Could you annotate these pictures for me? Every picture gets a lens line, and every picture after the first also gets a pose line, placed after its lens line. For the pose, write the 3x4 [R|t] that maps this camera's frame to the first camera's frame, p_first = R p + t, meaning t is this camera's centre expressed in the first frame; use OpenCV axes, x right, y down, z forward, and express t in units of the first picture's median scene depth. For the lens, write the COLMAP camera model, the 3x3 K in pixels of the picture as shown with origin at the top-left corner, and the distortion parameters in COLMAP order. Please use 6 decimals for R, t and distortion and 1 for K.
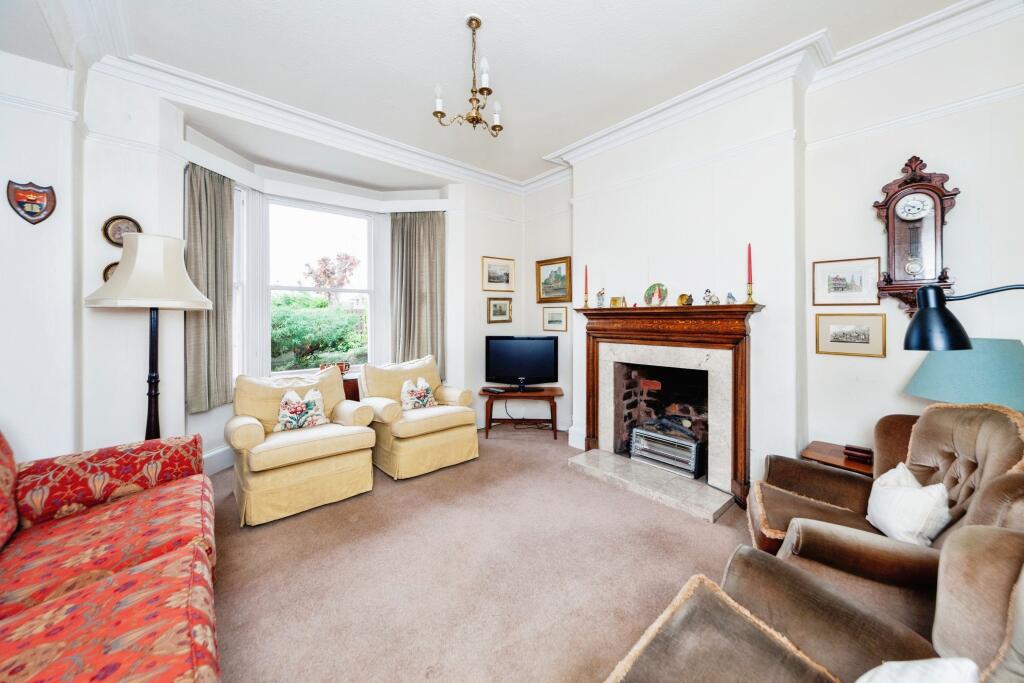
lens RADIAL K [[353.1, 0, 504.8], [0, 353.1, 317.2], [0, 0, 1]] dist [-0.000698, 0.000129]
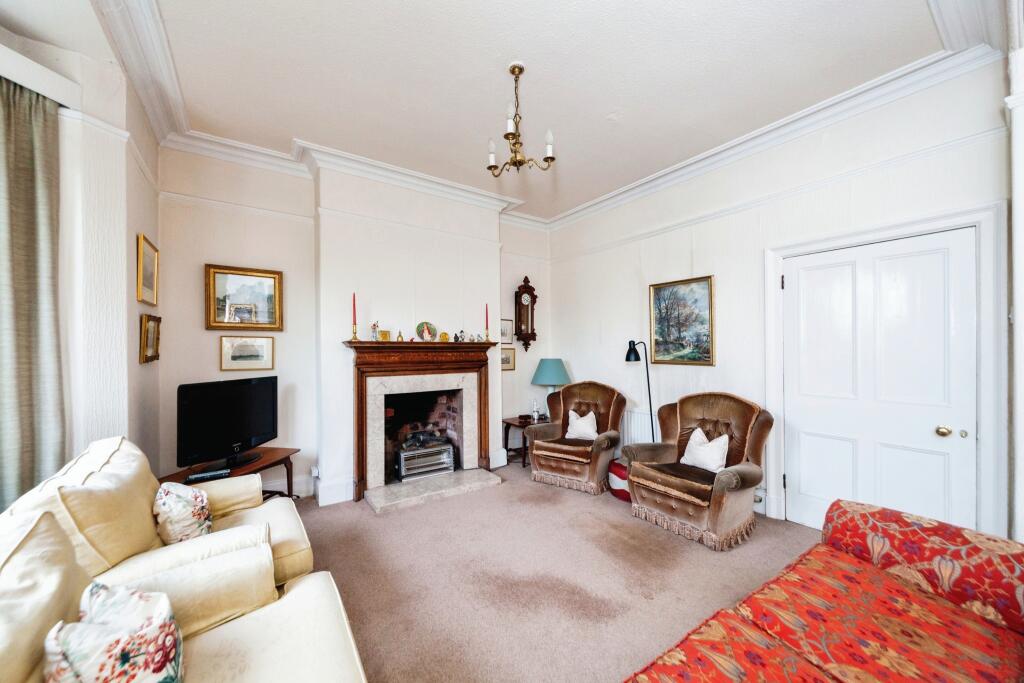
lens RADIAL K [[353.1, 0, 511.1], [0, 353.1, 347.6], [0, 0, 1]] dist [-0.000698, 0.000129]
pose [[0.142482, 0.004753, 0.989786, -0.706965], [0.000589, 0.999988, -0.004887, -0.003759], [-0.989797, 0.001279, 0.142477, 0.552126]]
